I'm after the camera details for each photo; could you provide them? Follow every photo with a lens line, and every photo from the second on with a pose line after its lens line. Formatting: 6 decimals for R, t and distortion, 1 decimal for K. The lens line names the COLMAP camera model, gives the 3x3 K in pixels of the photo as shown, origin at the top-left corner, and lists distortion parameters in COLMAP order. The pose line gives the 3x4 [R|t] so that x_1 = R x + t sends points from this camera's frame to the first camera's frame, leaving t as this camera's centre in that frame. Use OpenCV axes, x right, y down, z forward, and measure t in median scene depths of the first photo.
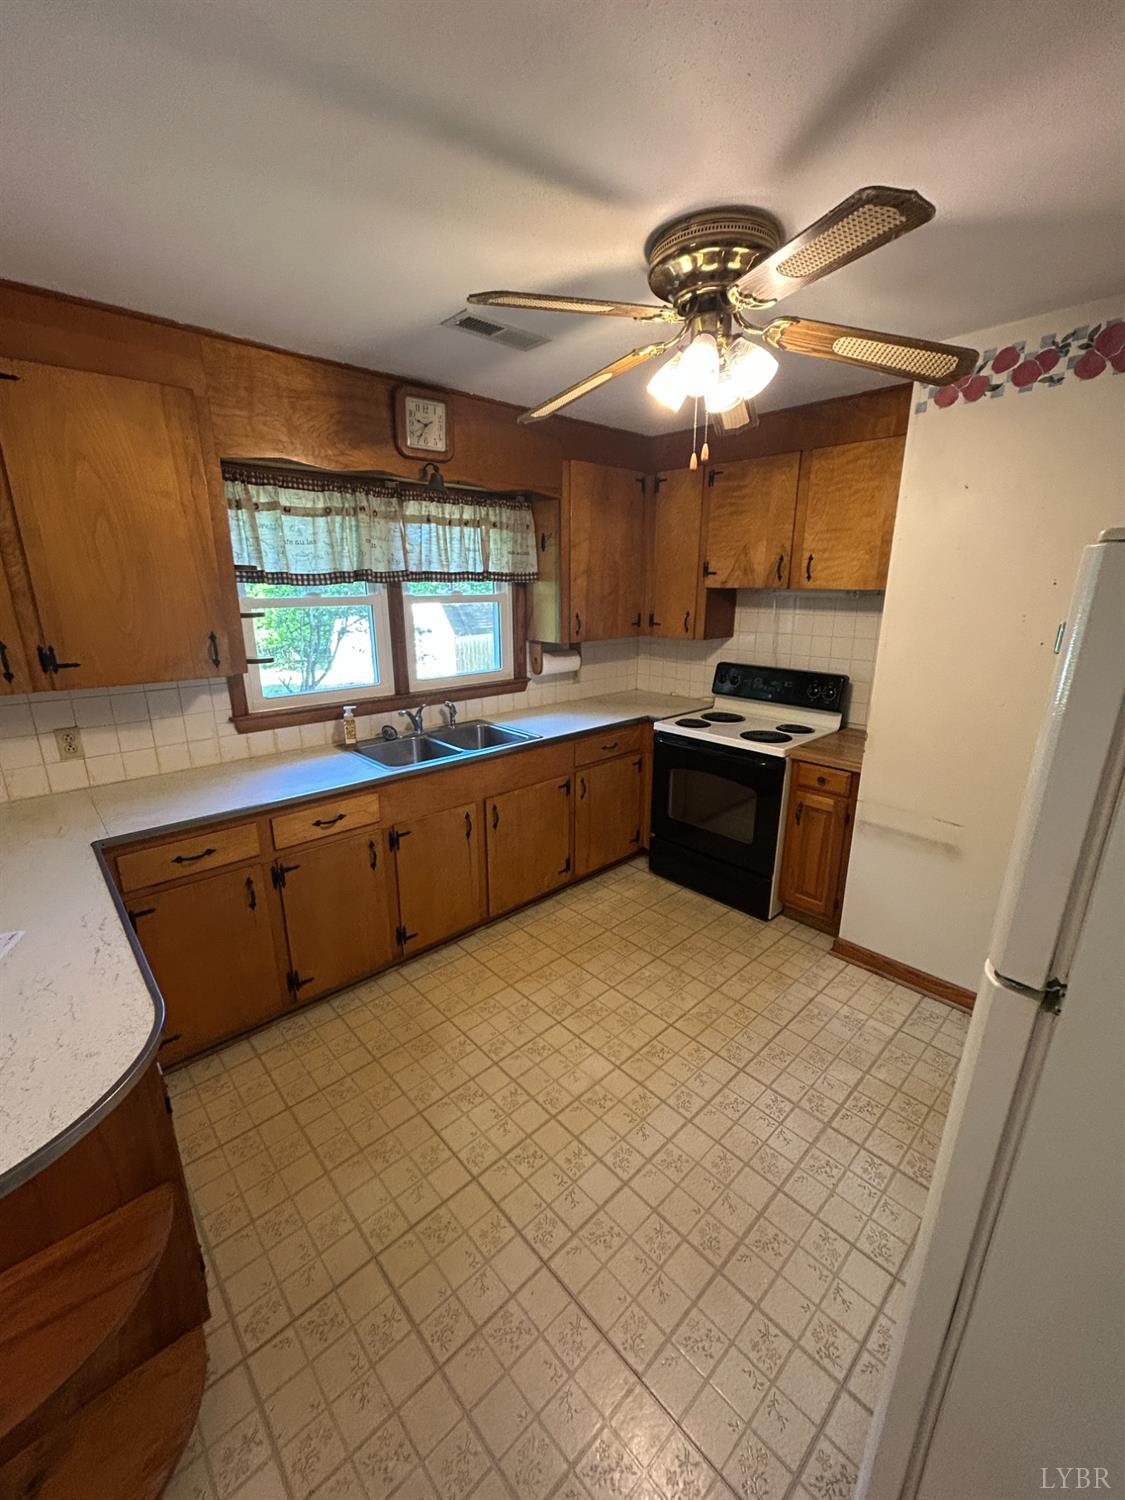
lens RADIAL K [[600.4, 0, 559.6], [0, 600.4, 748.3], [0, 0, 1]] dist [0.000181, -0.000016]
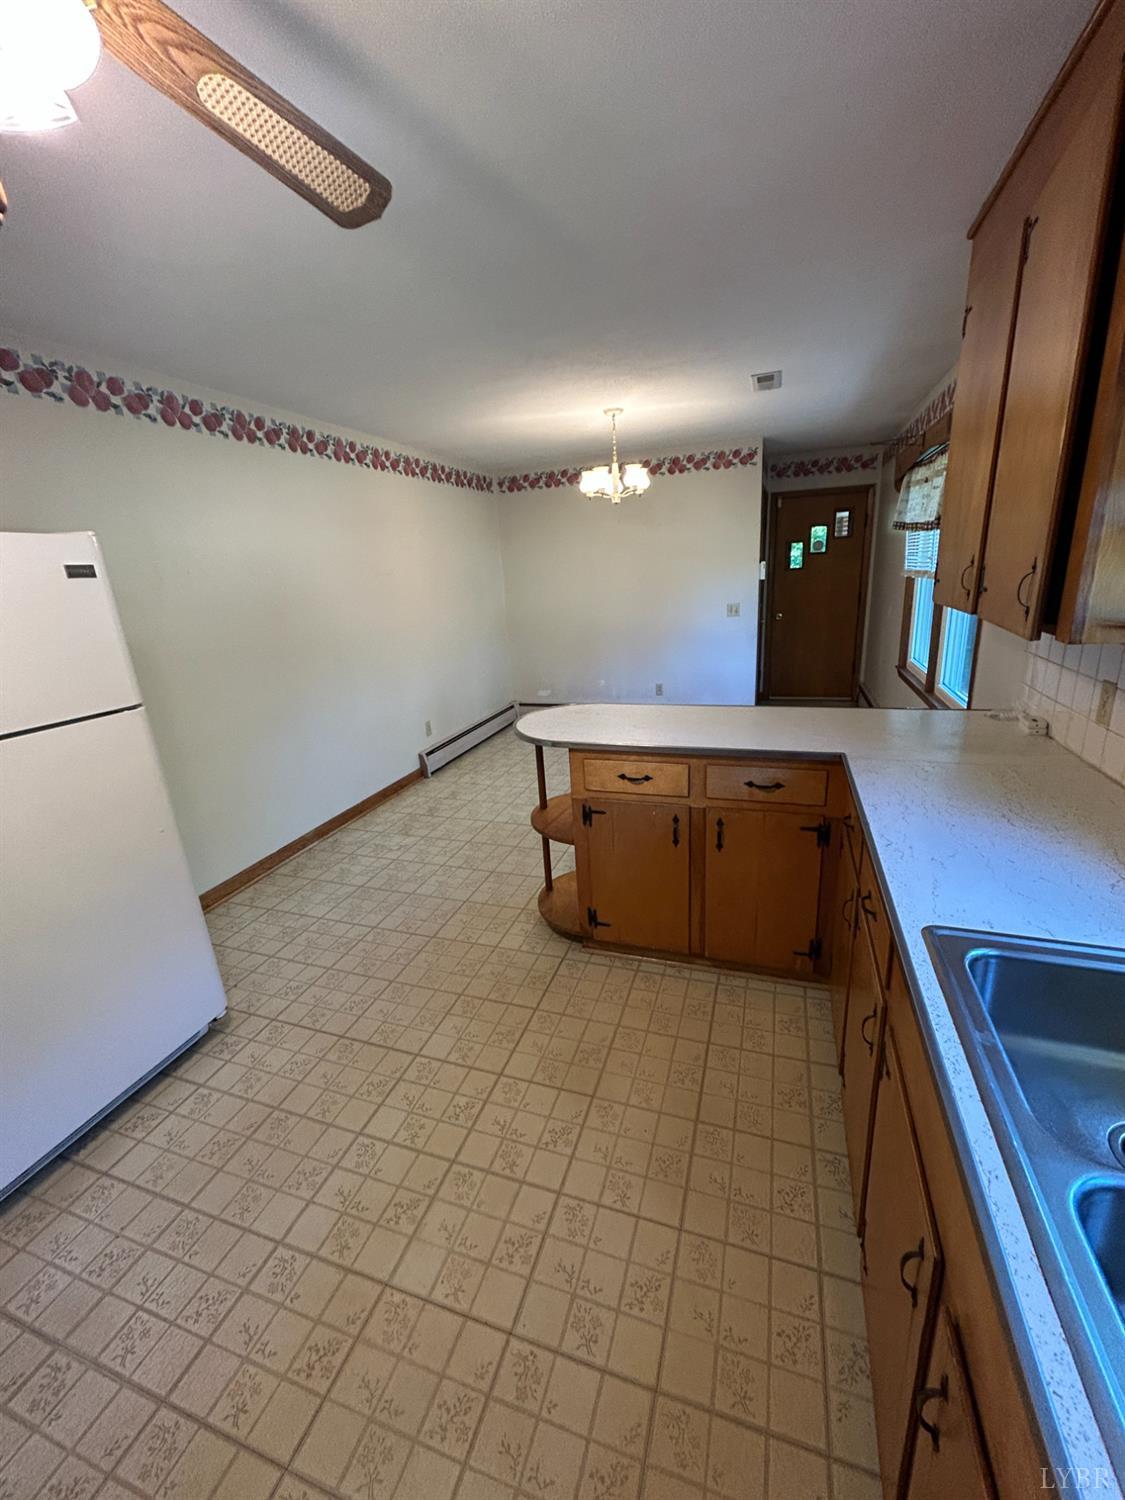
lens RADIAL K [[600.4, 0, 559.6], [0, 600.4, 748.3], [0, 0, 1]] dist [0.000181, -0.000016]
pose [[-0.881654, 0.184936, -0.434149, 0.086810], [-0.067926, 0.860692, 0.504575, -0.240347], [0.466982, 0.474350, -0.746270, 1.056440]]
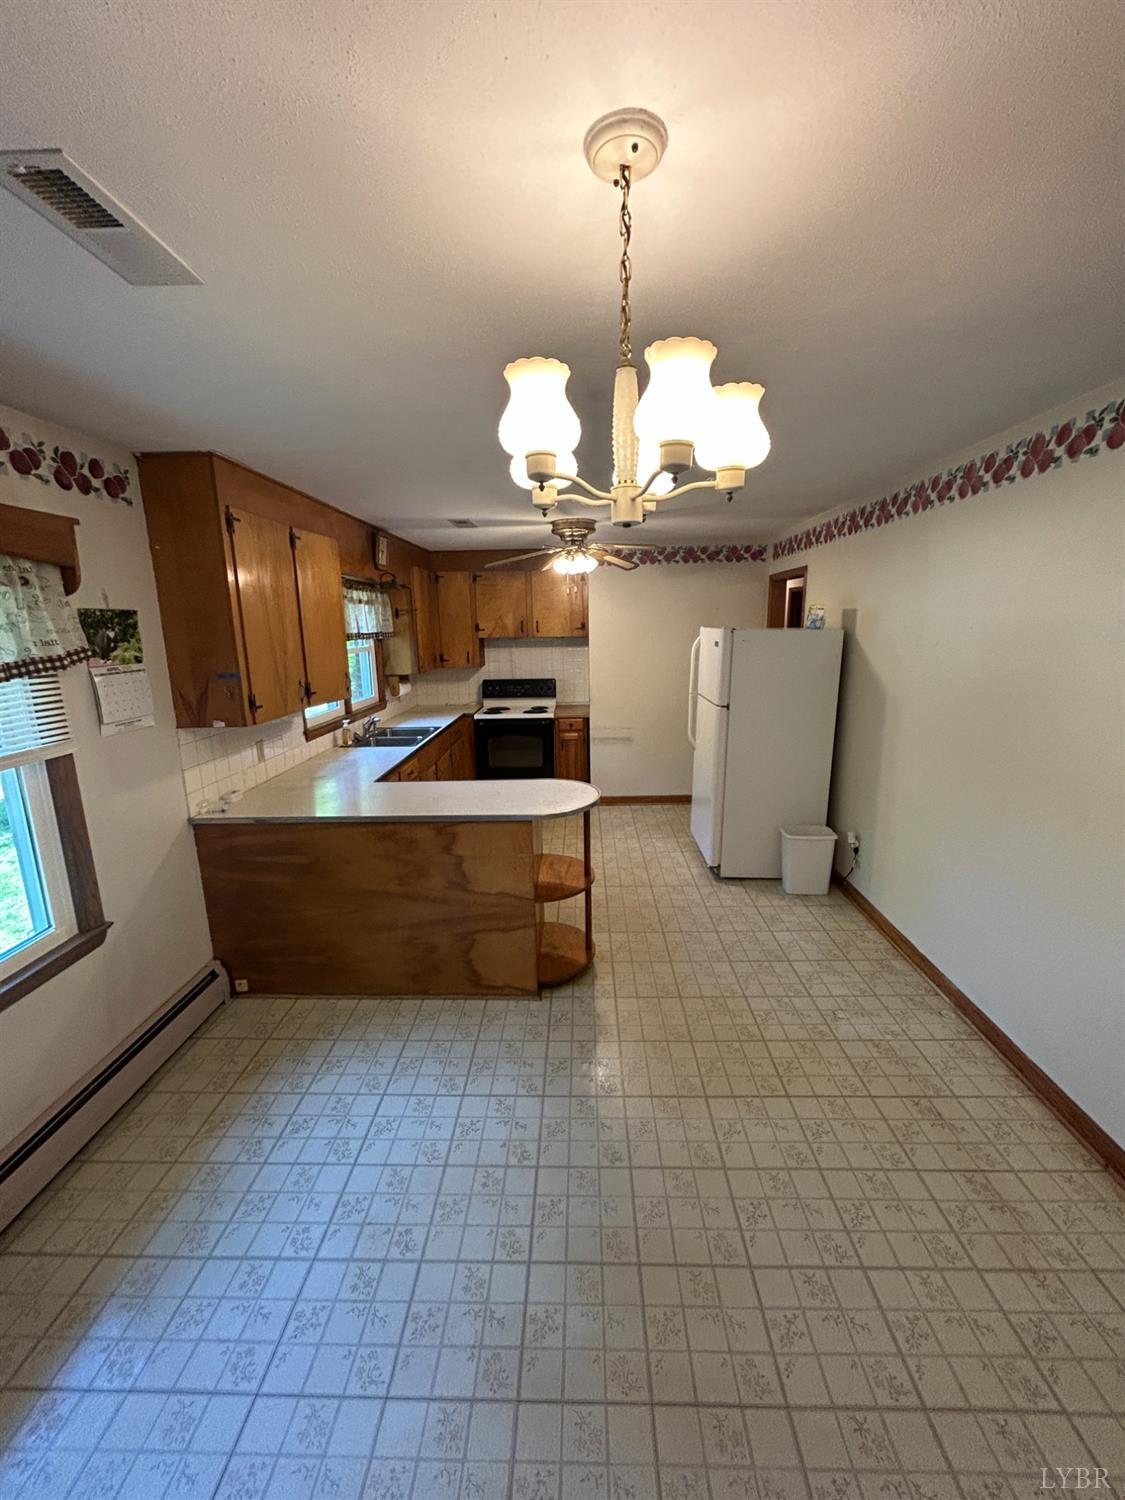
lens RADIAL K [[600.4, 0, 559.6], [0, 600.4, 748.3], [0, 0, 1]] dist [0.000181, -0.000016]
pose [[0.703967, -0.157305, 0.692593, -1.122179], [0.209641, 0.977737, 0.008985, 0.110478], [-0.678588, 0.138871, 0.721272, -0.511308]]
